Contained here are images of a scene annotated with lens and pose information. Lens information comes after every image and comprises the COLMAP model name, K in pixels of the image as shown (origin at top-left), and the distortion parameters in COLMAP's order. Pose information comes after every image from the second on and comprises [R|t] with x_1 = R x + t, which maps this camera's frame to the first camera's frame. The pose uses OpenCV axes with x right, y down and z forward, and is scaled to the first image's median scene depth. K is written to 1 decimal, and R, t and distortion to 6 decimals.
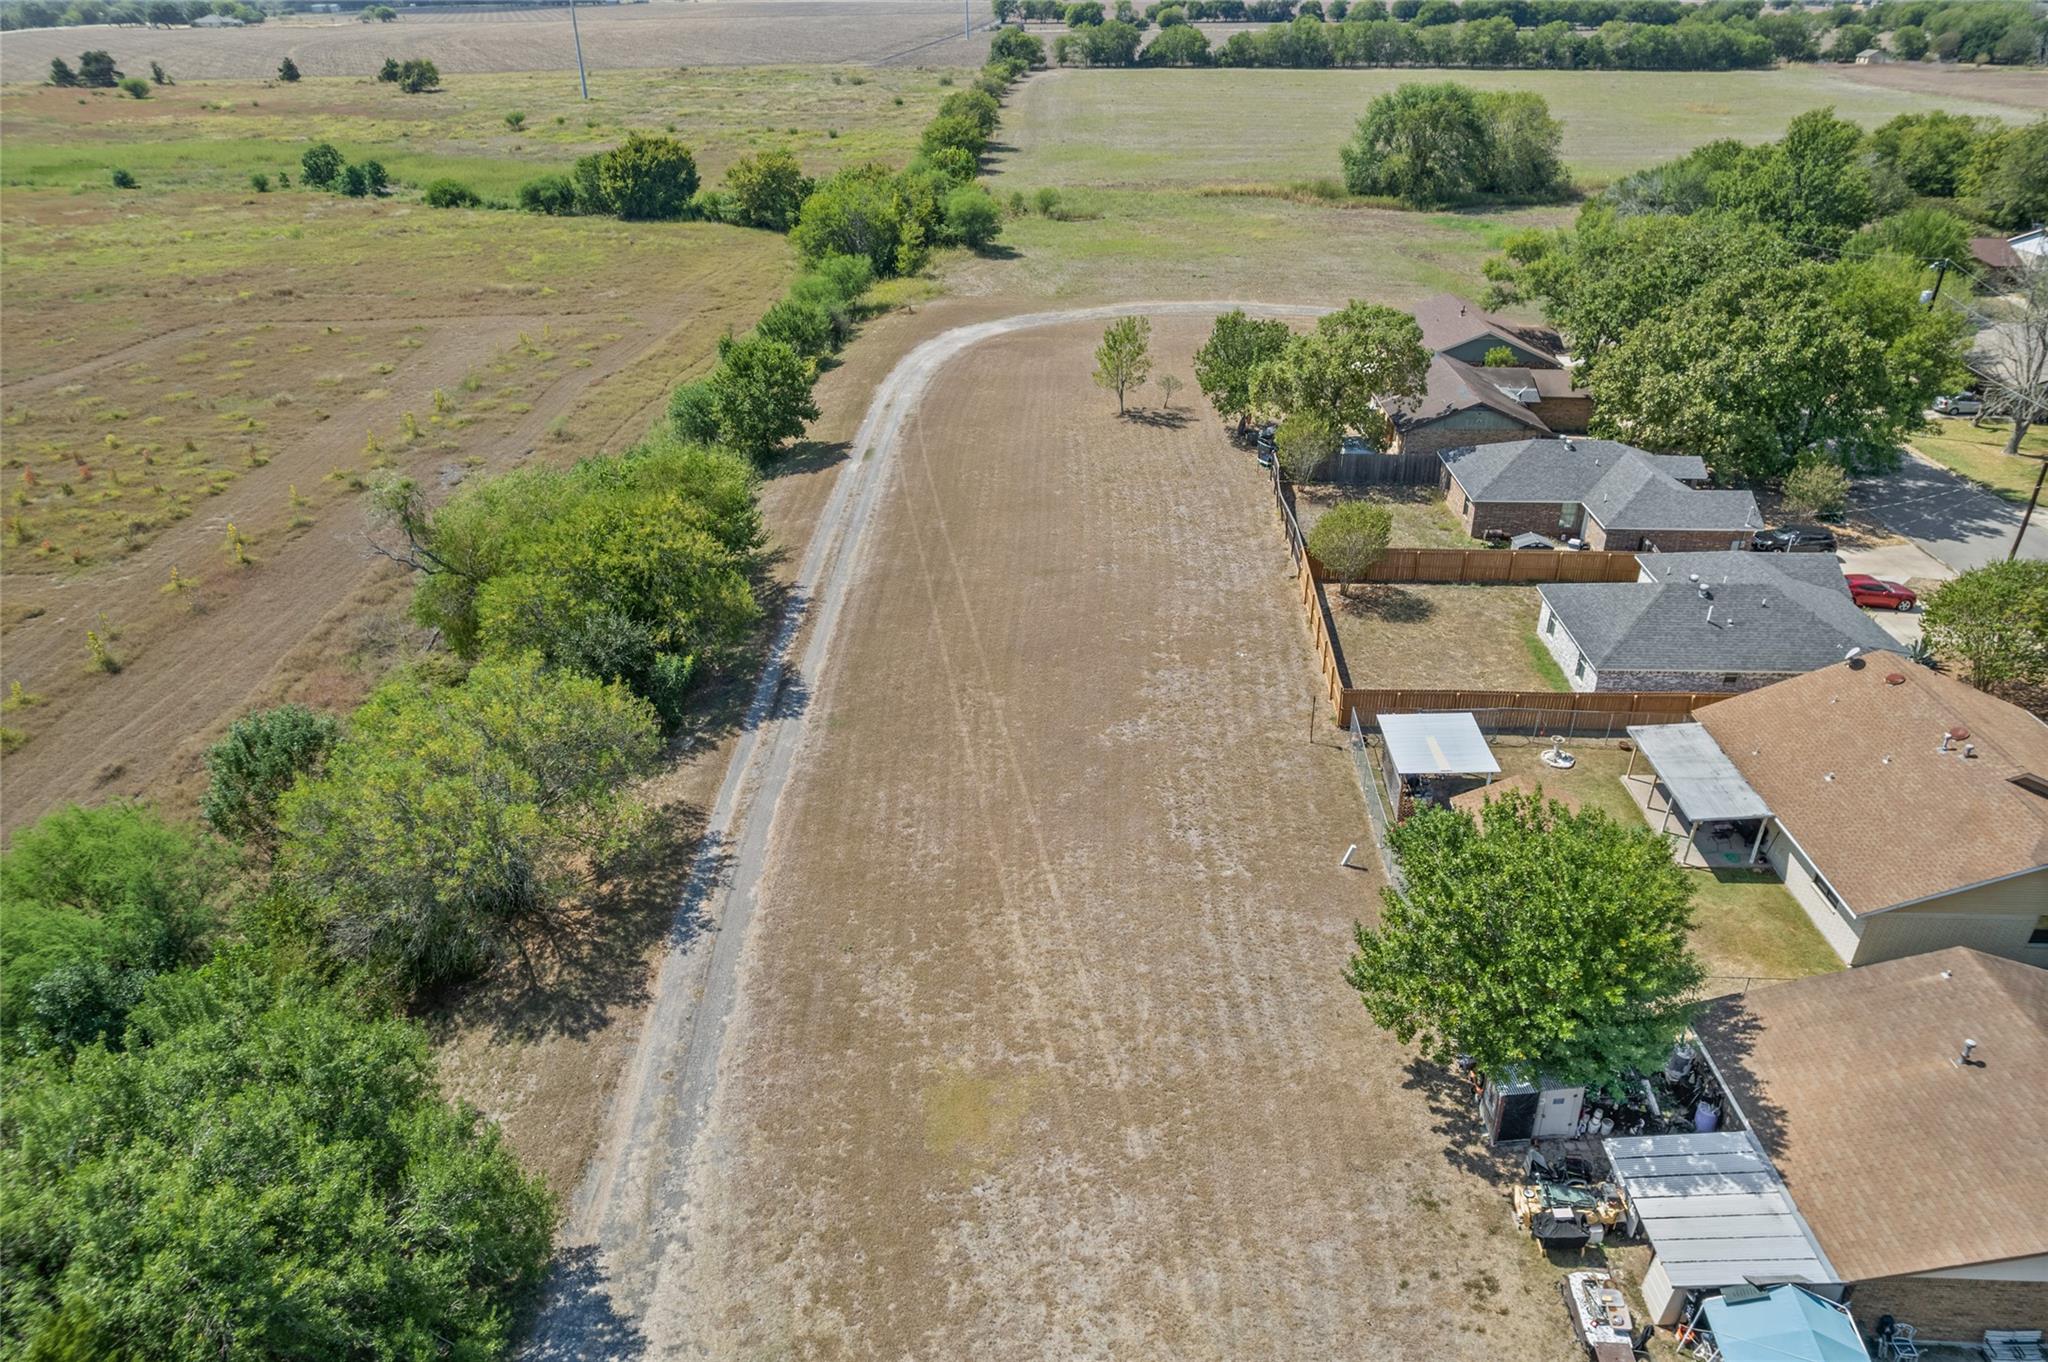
lens RADIAL K [[1323.8, 0, 1020.5], [0, 1323.8, 678.0], [0, 0, 1]] dist [-0.052249, 0.040003]
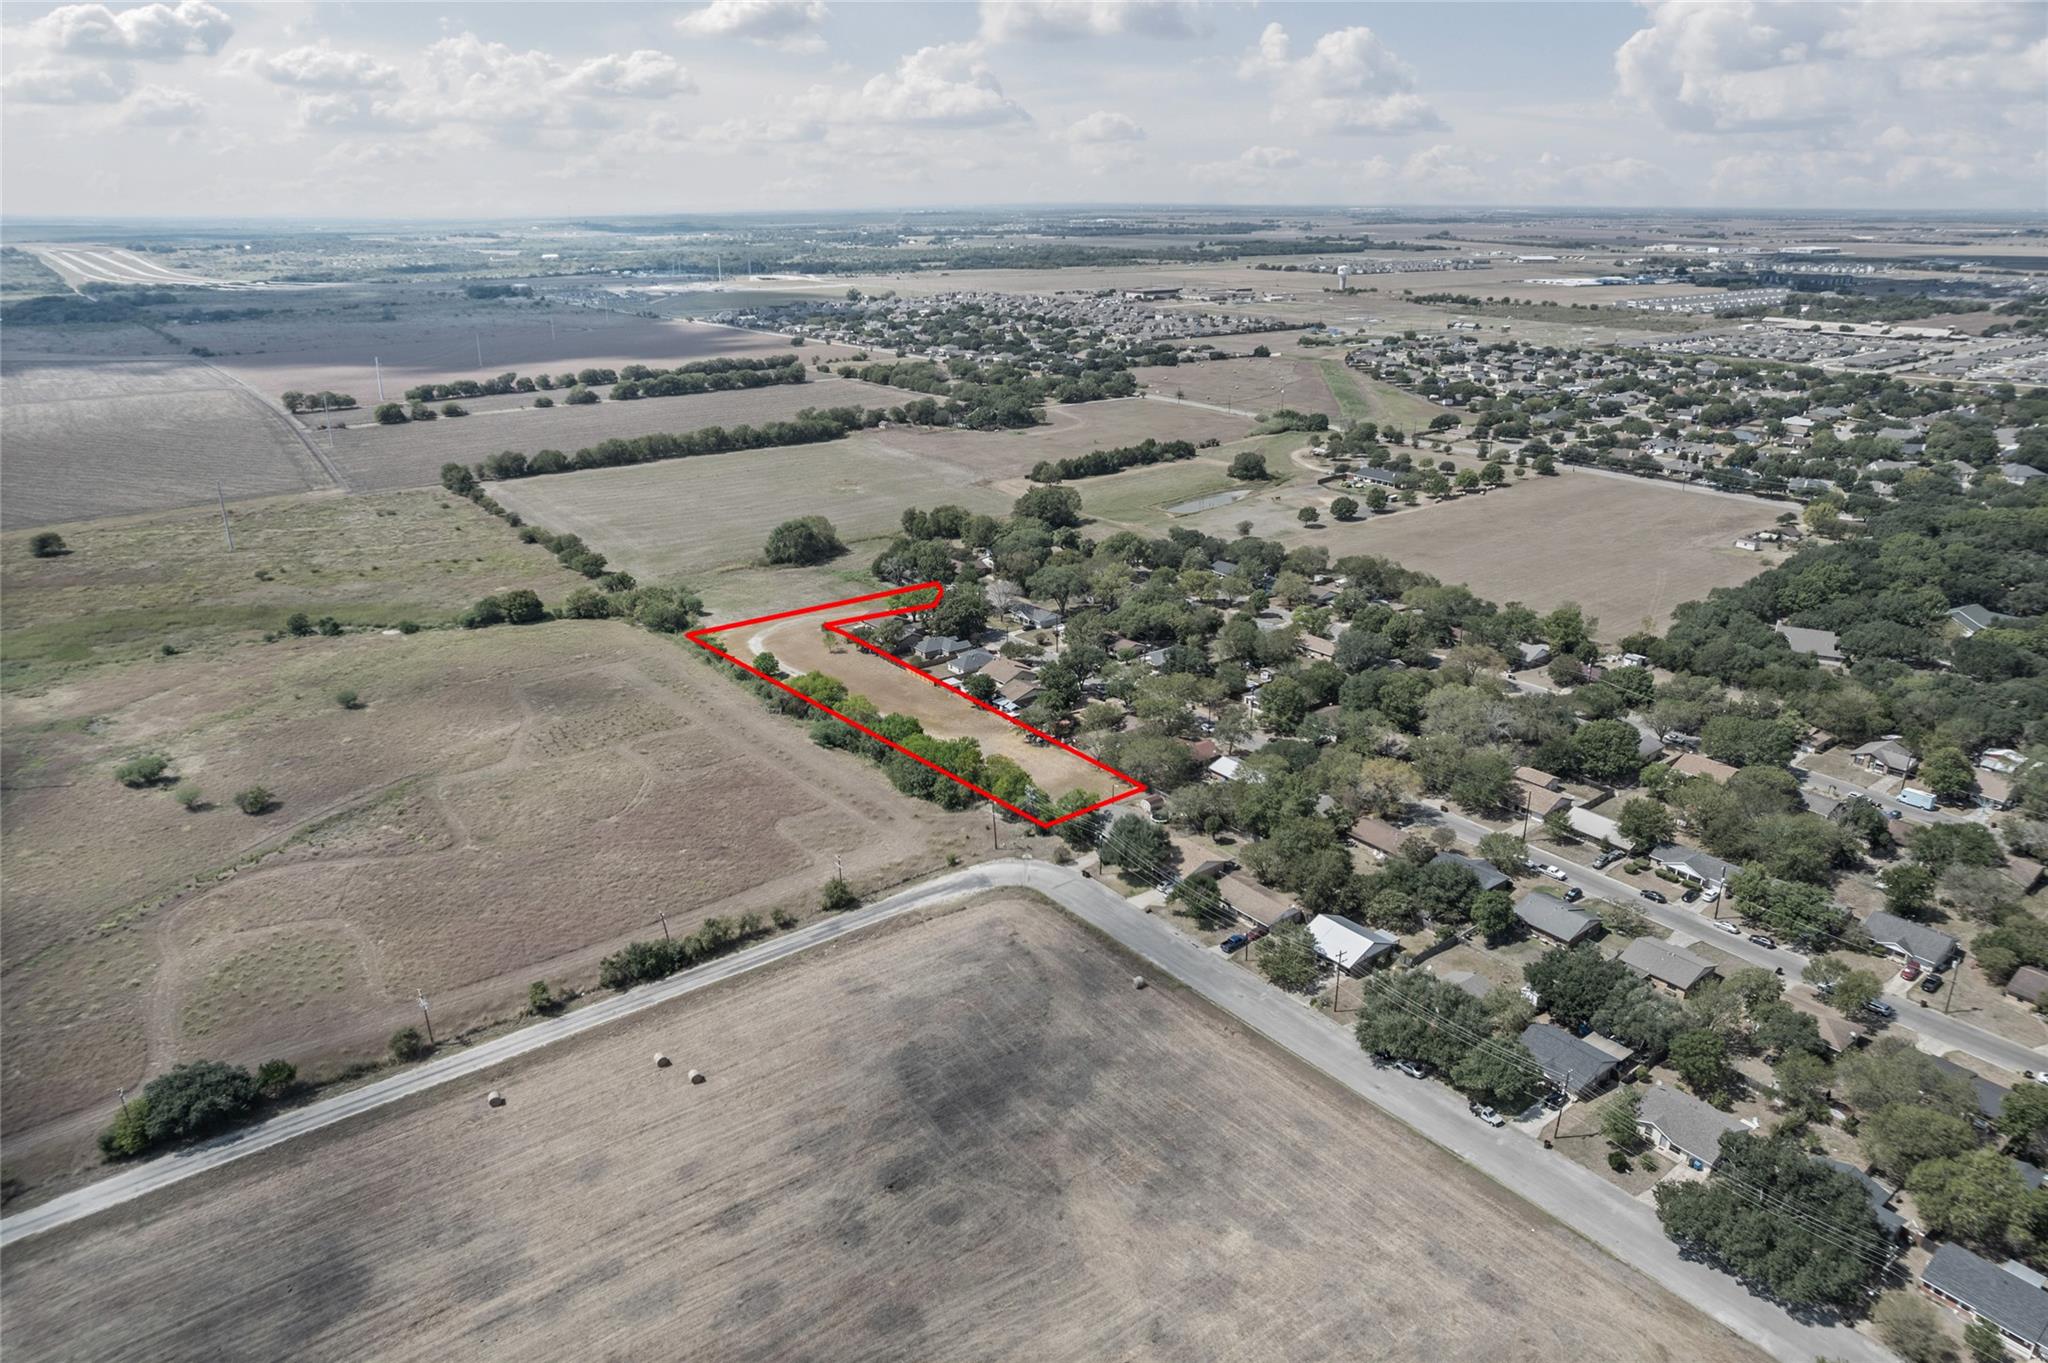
lens RADIAL K [[1323.8, 0, 1030.8], [0, 1323.8, 687.4], [0, 0, 1]] dist [-0.052249, 0.040003]
pose [[0.767128, -0.214884, 0.604433, -2.650387], [0.302077, 0.952227, -0.044858, 0.379643], [-0.565919, 0.216997, 0.795392, -3.548061]]
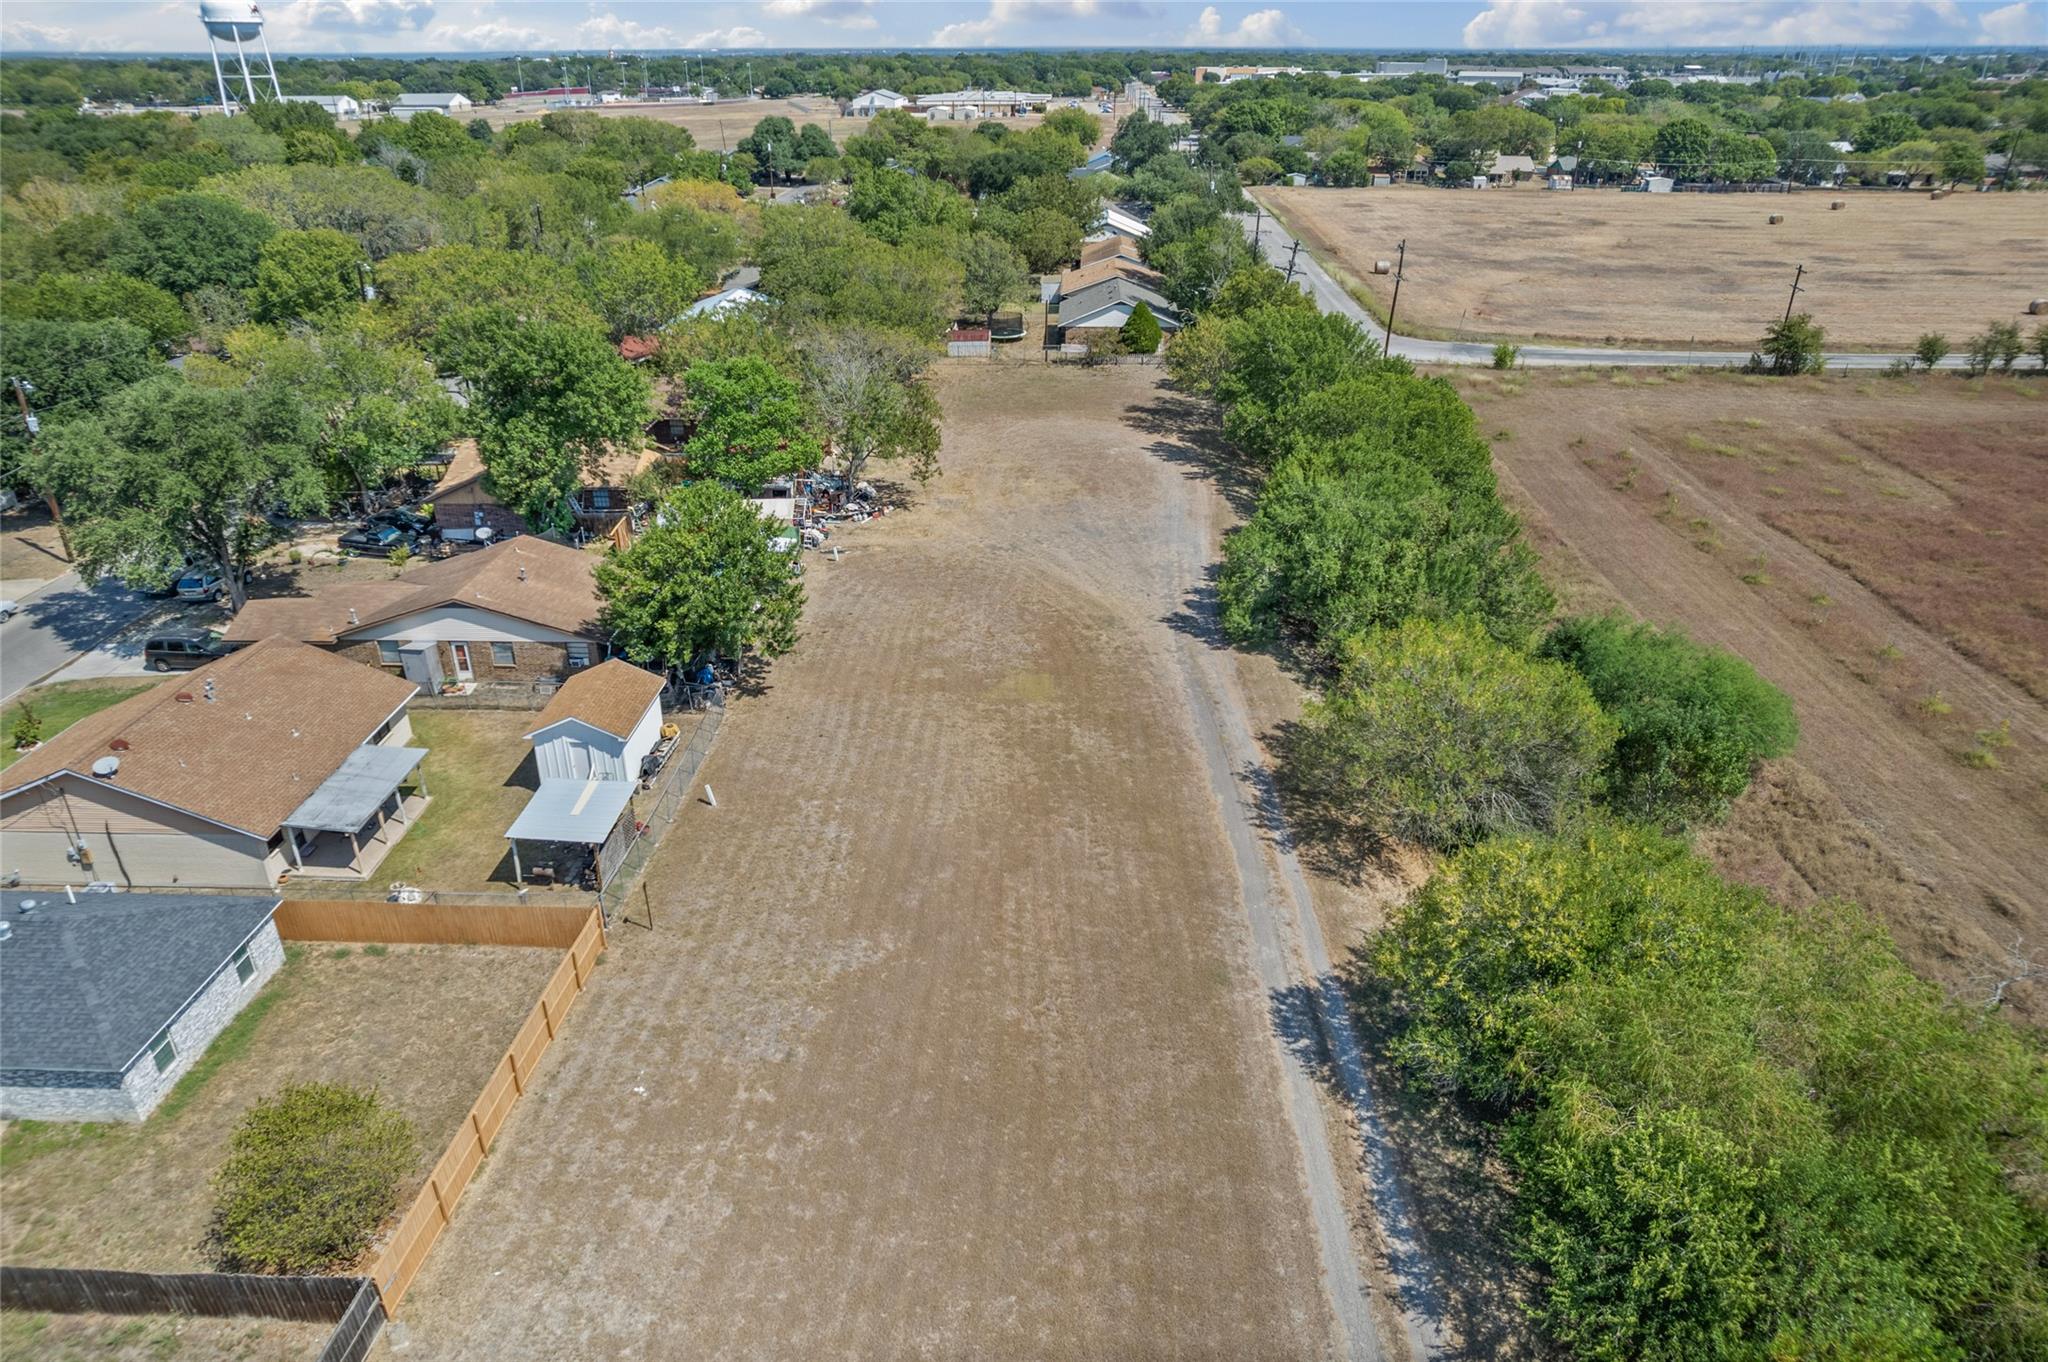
lens RADIAL K [[1323.8, 0, 1011.4], [0, 1323.8, 685.0], [0, 0, 1]] dist [-0.052249, 0.040003]
pose [[-0.999776, 0.008986, 0.019175, -0.025384], [0.020853, 0.575304, 0.817674, -0.567340], [-0.003684, 0.817891, -0.575362, 1.042637]]
